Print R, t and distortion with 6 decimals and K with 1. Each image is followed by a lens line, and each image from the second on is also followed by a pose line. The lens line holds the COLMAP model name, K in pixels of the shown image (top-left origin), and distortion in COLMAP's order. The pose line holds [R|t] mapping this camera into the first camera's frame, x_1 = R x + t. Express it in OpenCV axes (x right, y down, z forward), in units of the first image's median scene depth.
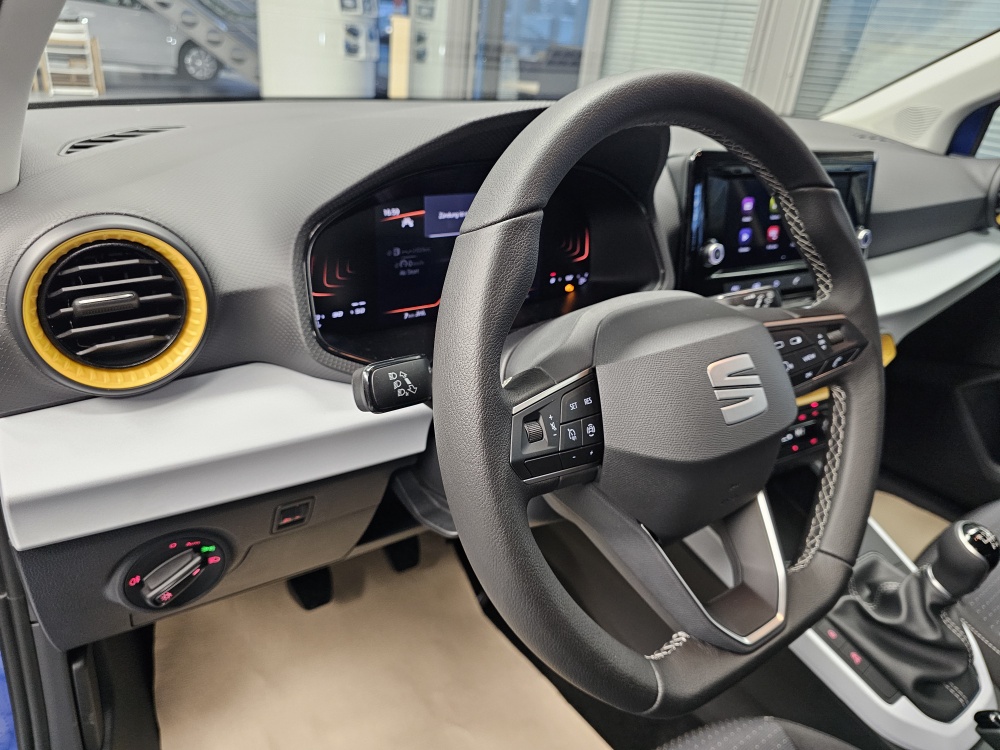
lens RADIAL K [[681.2, 0, 493.0], [0, 681.2, 373.9], [0, 0, 1]] dist [0.066187, -0.070980]
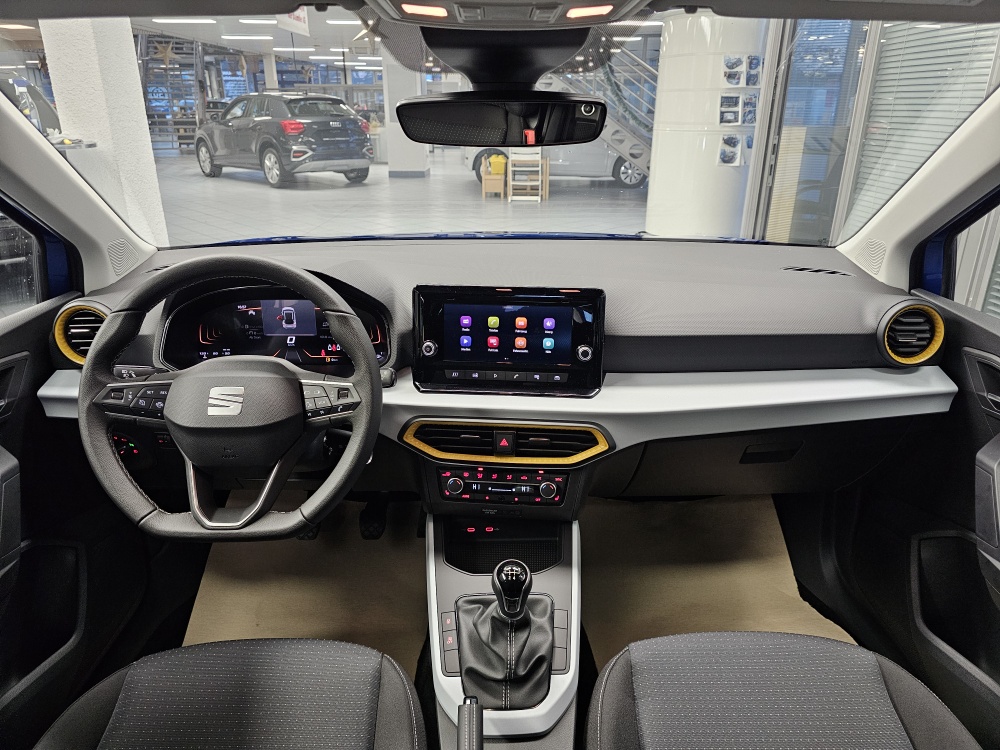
lens RADIAL K [[668.7, 0, 503.1], [0, 668.7, 370.8], [0, 0, 1]] dist [0.082174, -0.079491]
pose [[0.816800, 0.126393, -0.562906, 1.568215], [-0.193884, 0.979095, -0.061491, -0.075934], [0.543367, 0.159364, 0.824230, -0.189272]]
